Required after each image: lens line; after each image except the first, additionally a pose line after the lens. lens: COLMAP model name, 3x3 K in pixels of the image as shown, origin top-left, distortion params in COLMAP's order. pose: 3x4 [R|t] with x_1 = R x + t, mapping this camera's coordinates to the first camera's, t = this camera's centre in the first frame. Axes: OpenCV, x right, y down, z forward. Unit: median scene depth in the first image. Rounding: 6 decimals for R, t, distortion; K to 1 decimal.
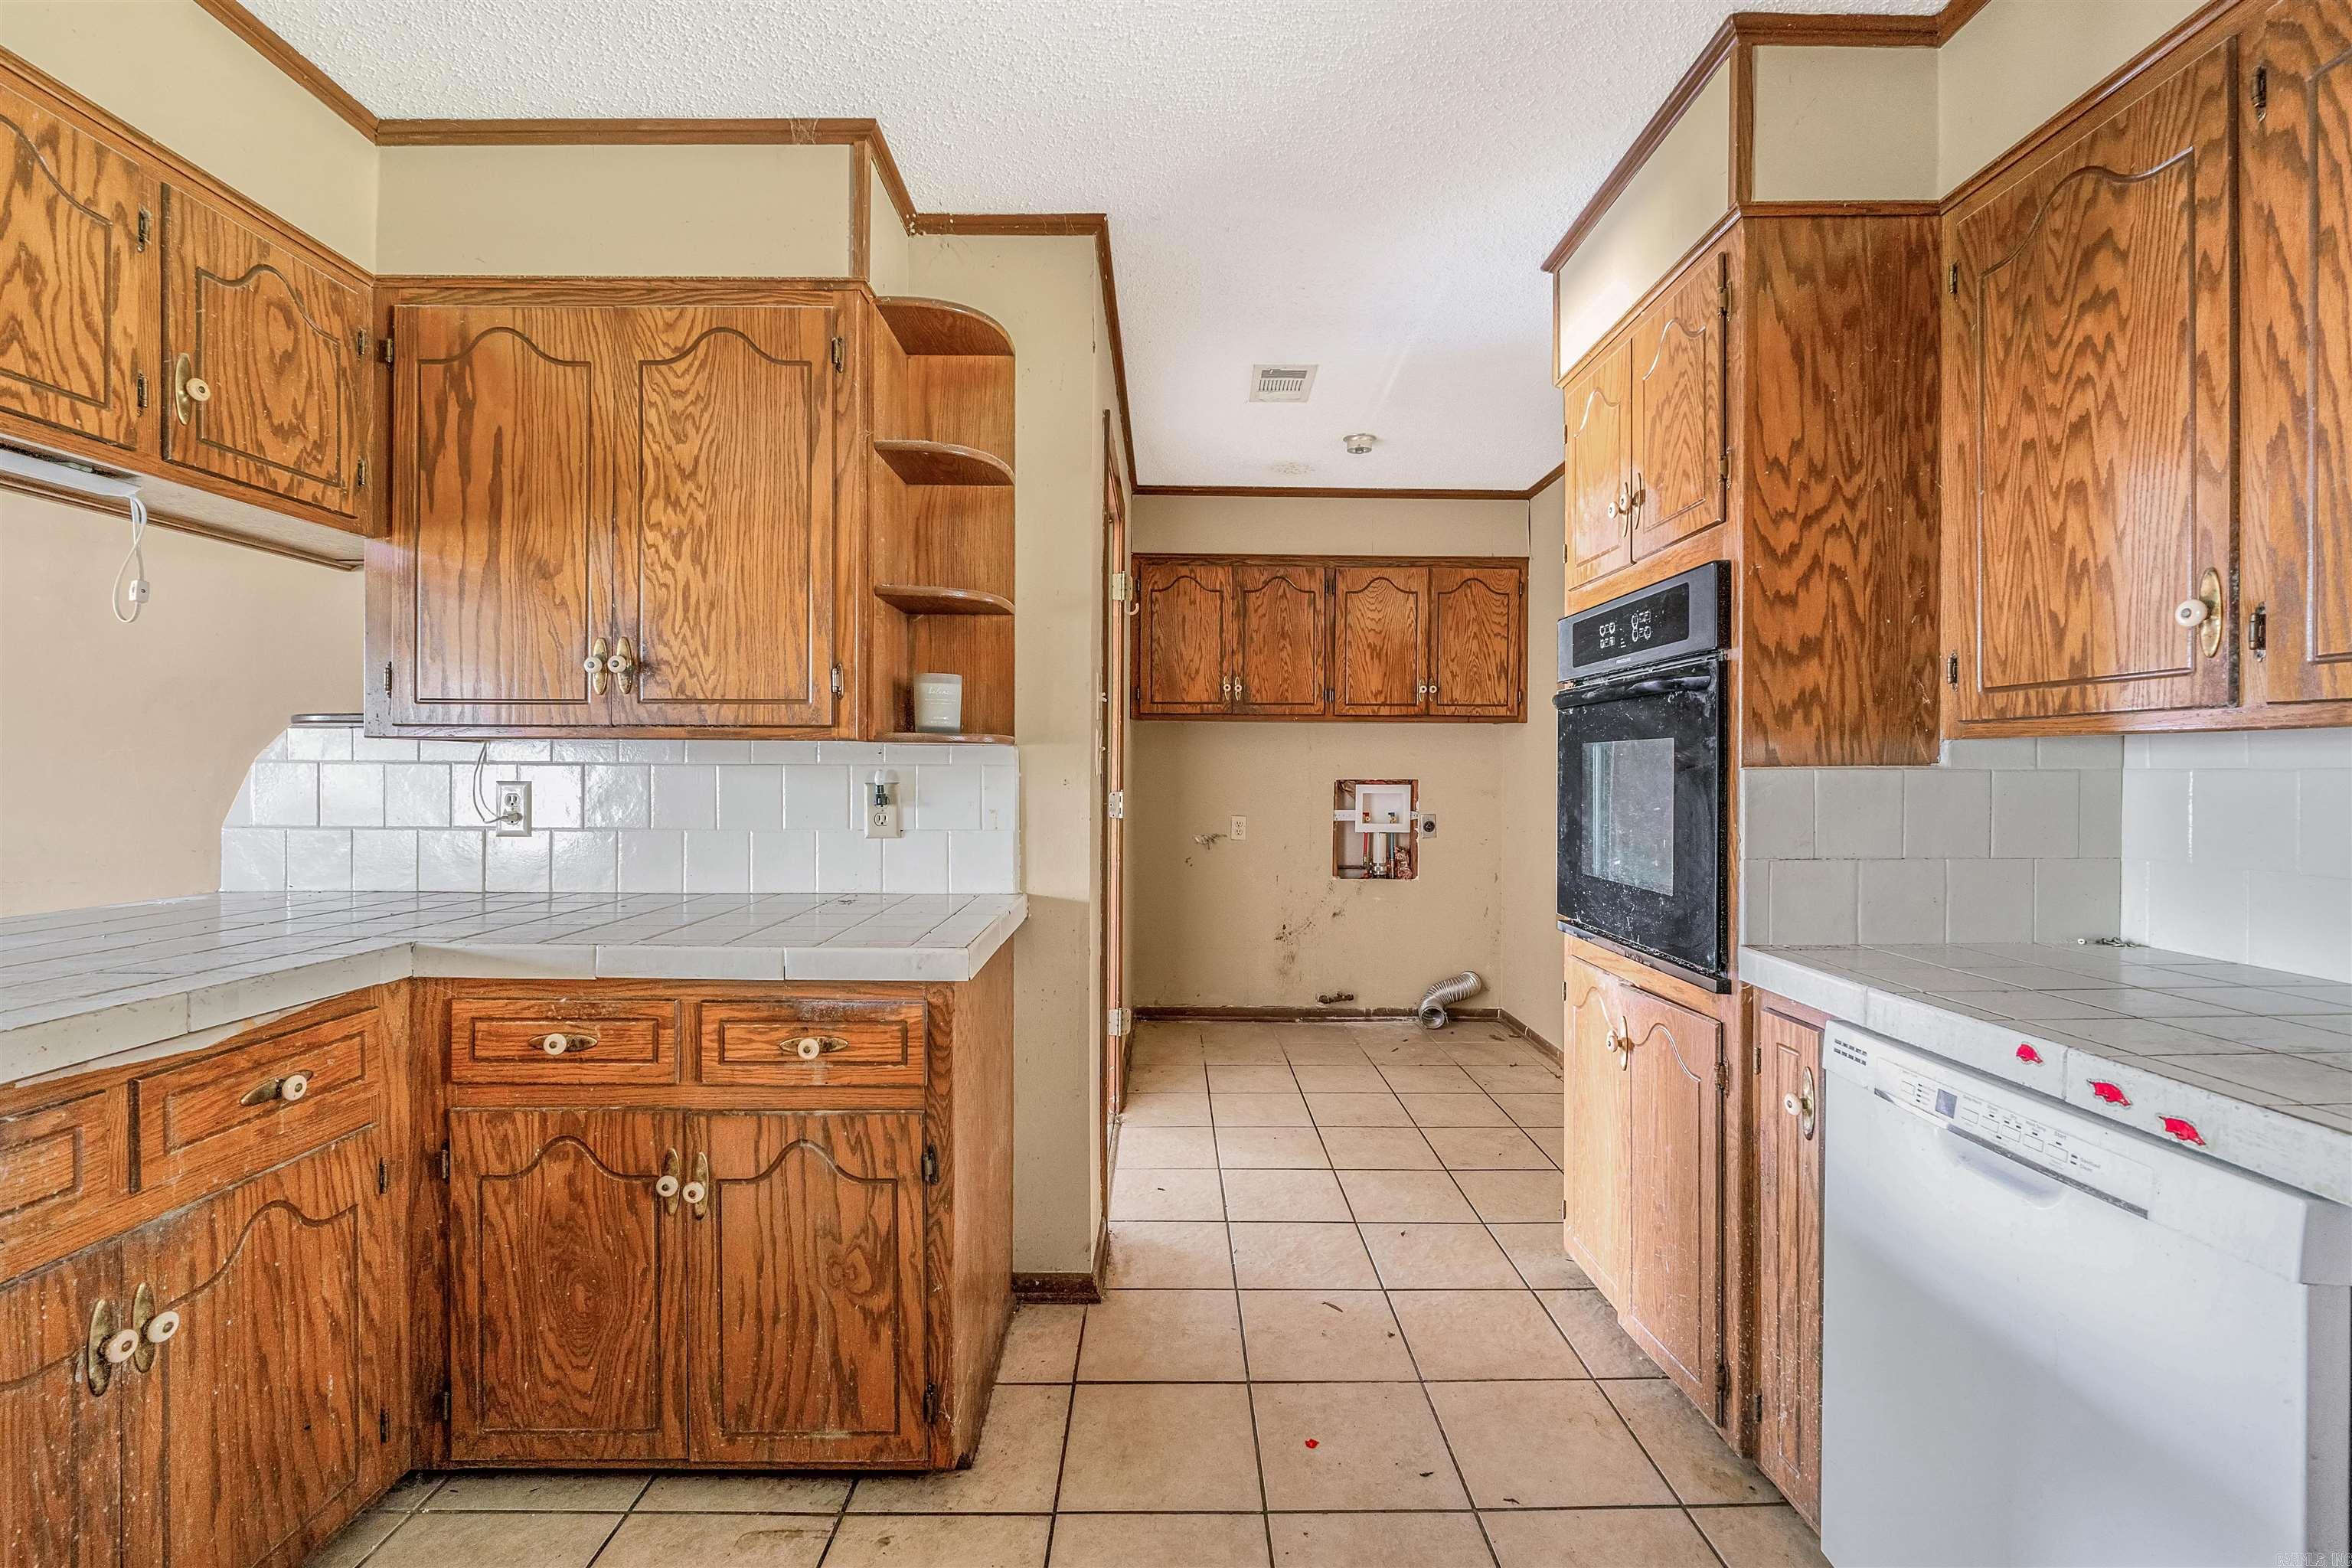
lens RADIAL K [[997.2, 0, 1175.0], [0, 997.2, 776.7], [0, 0, 1]] dist [-0.004280, -0.001530]
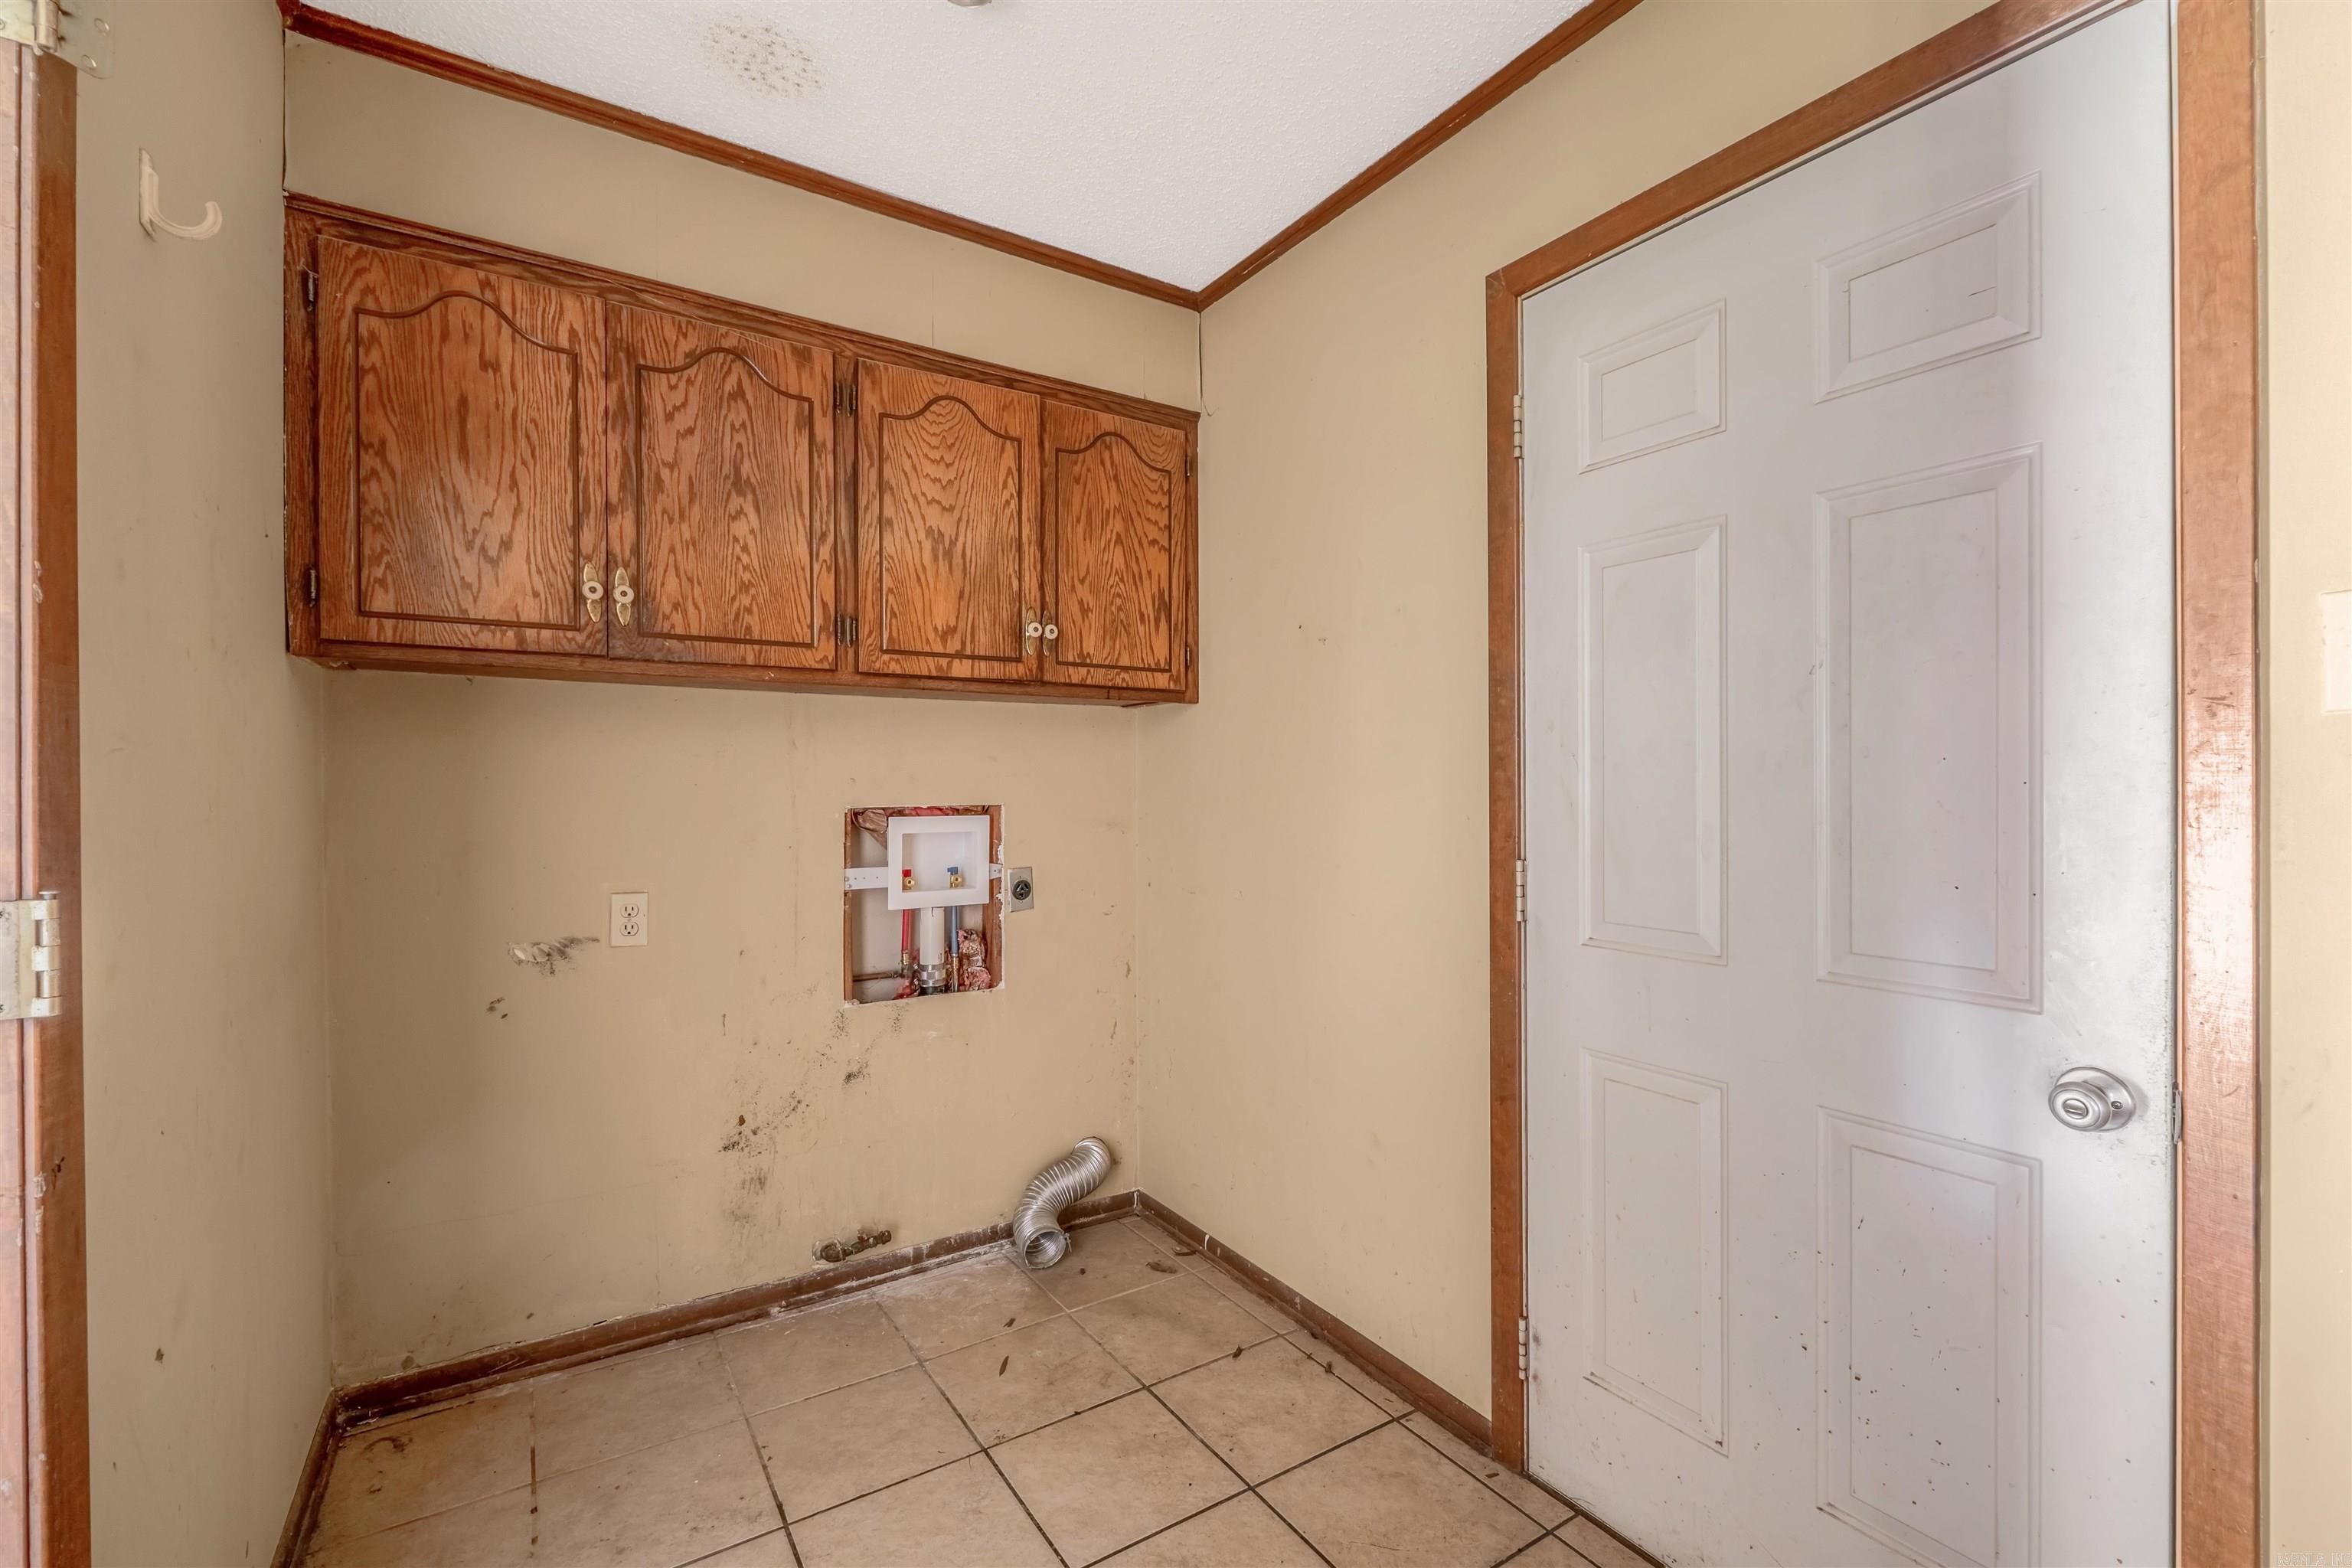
lens RADIAL K [[997.2, 0, 1174.3], [0, 997.2, 792.8], [0, 0, 1]] dist [-0.004280, -0.001530]
pose [[0.841992, -0.012590, 0.539344, 0.071570], [0.013681, 0.999904, 0.001982, -0.008943], [-0.539317, 0.005710, 0.842083, 1.193853]]
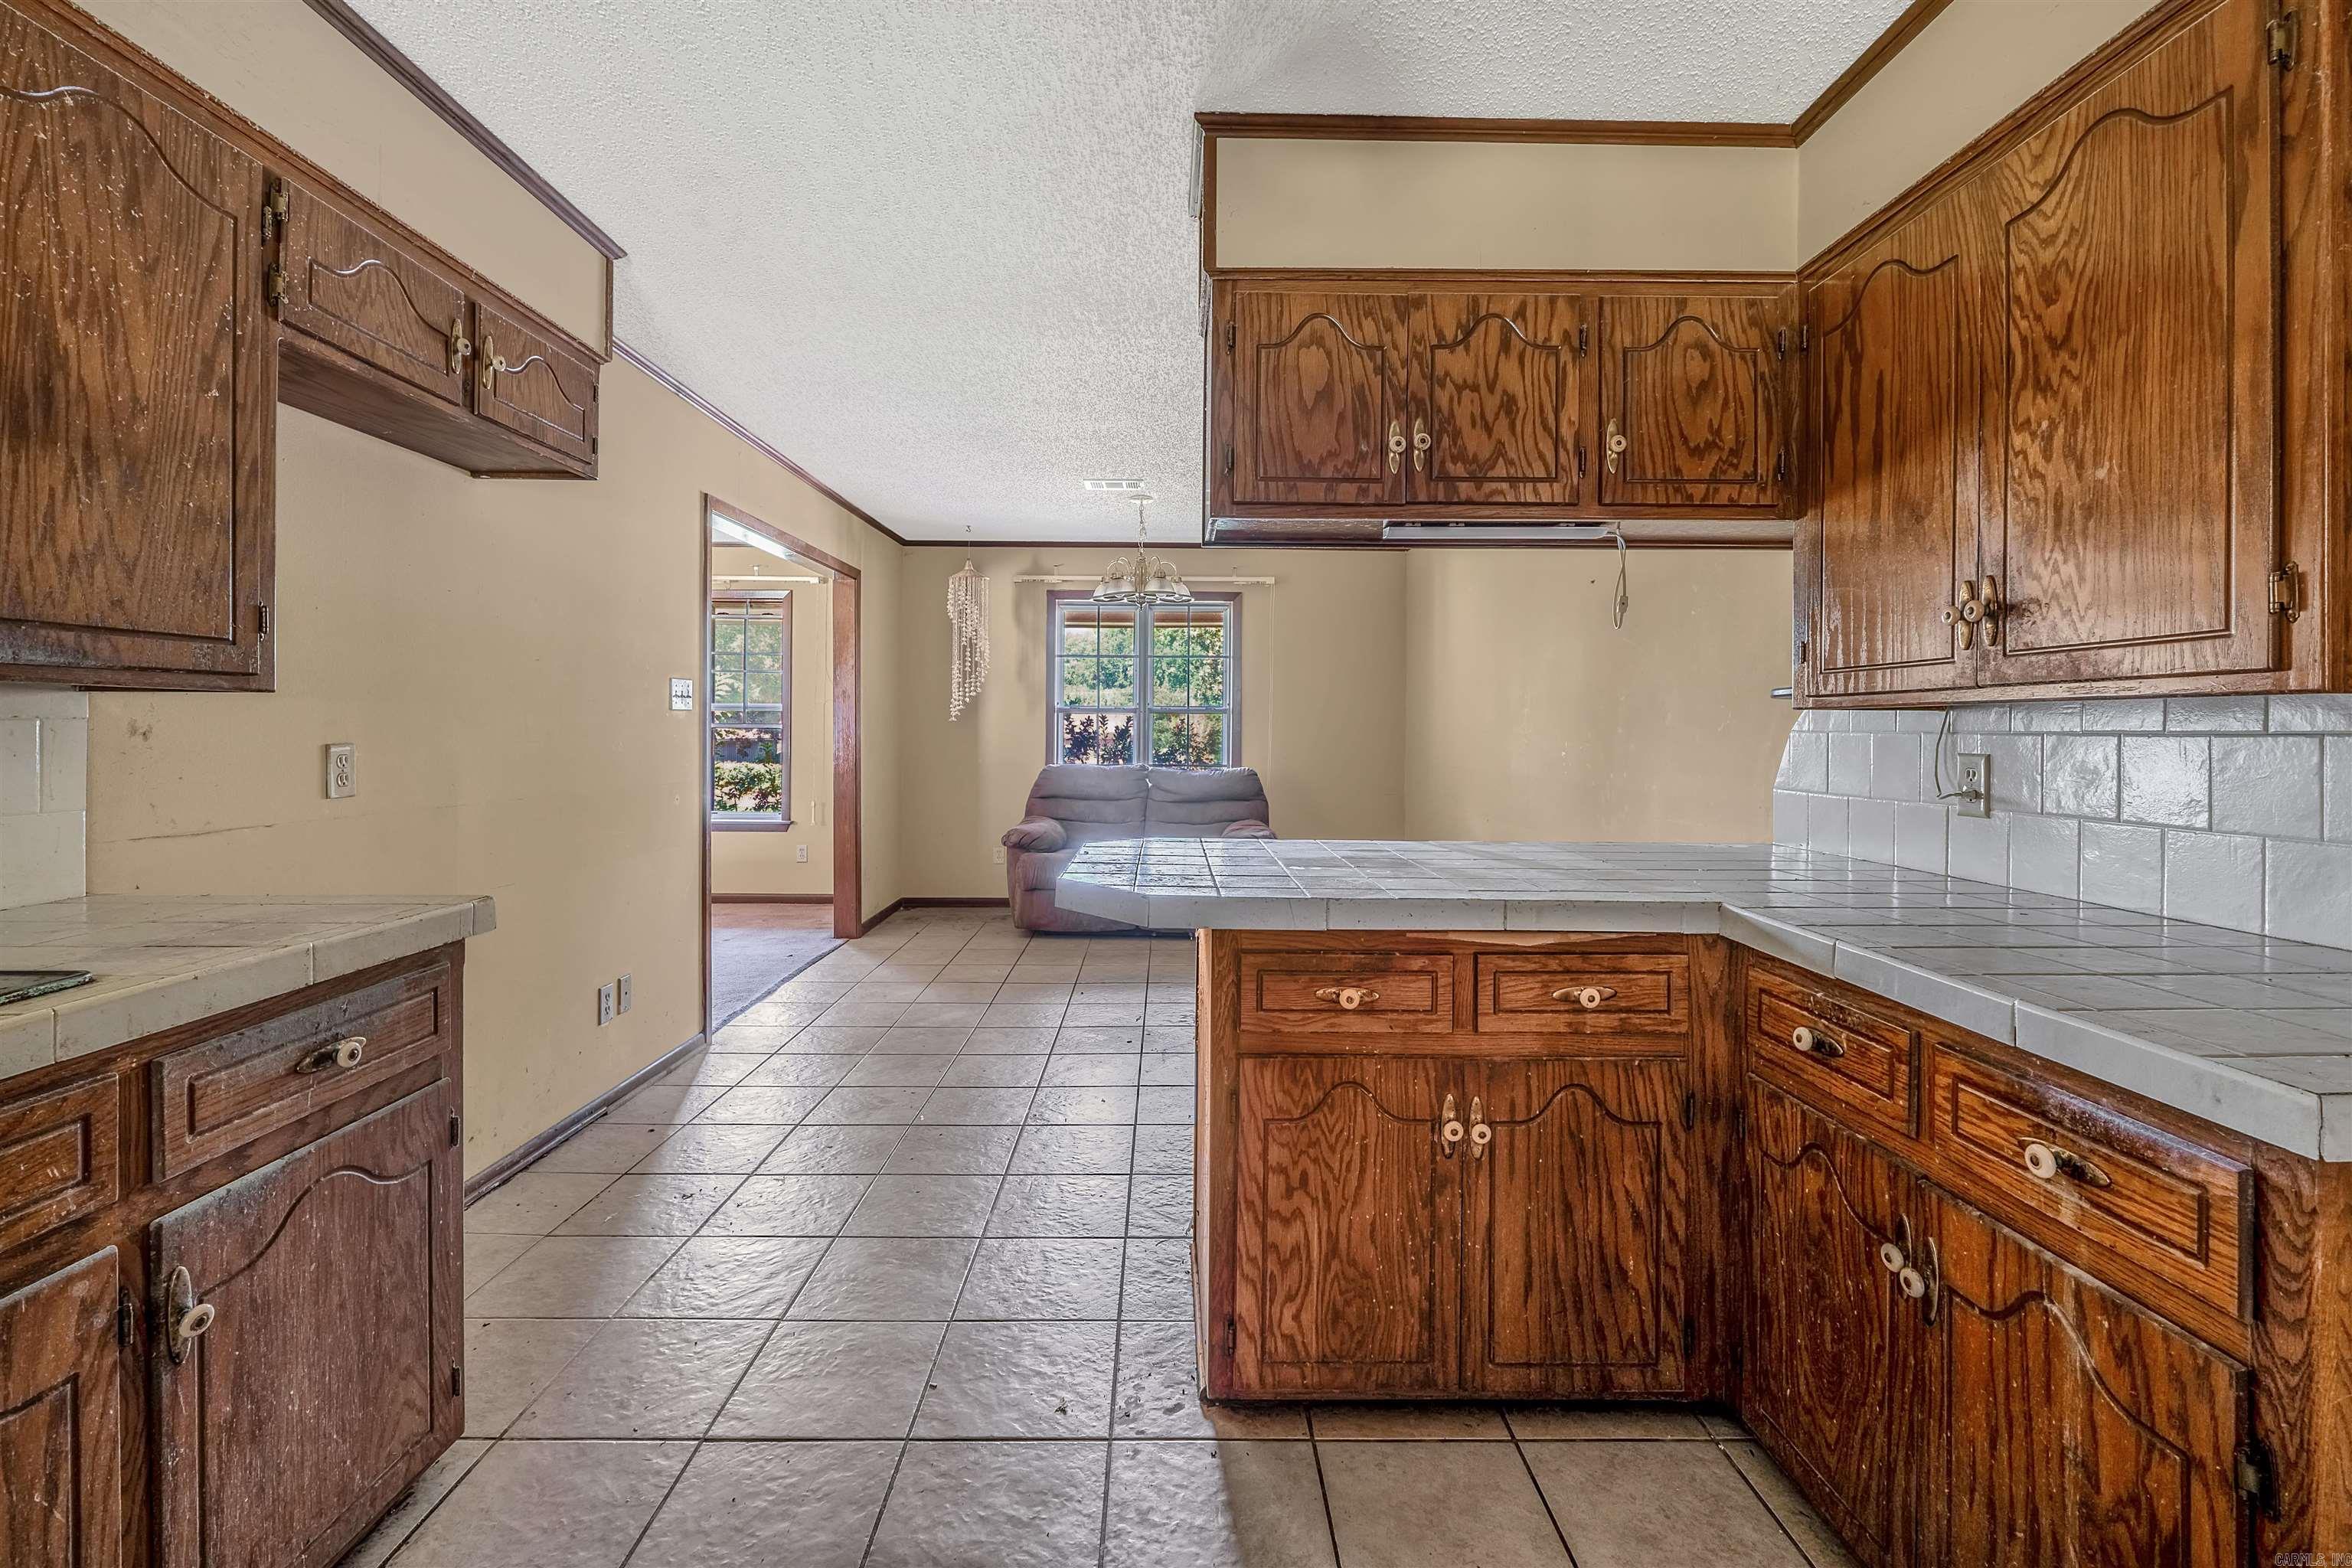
lens RADIAL K [[997.2, 0, 1174.7], [0, 997.2, 731.6], [0, 0, 1]] dist [-0.004280, -0.001530]
pose [[-0.002569, -0.004228, -0.999988, 0.248582], [-0.012720, 0.999910, -0.004195, -0.003085], [0.999916, 0.012709, -0.002622, 0.347848]]
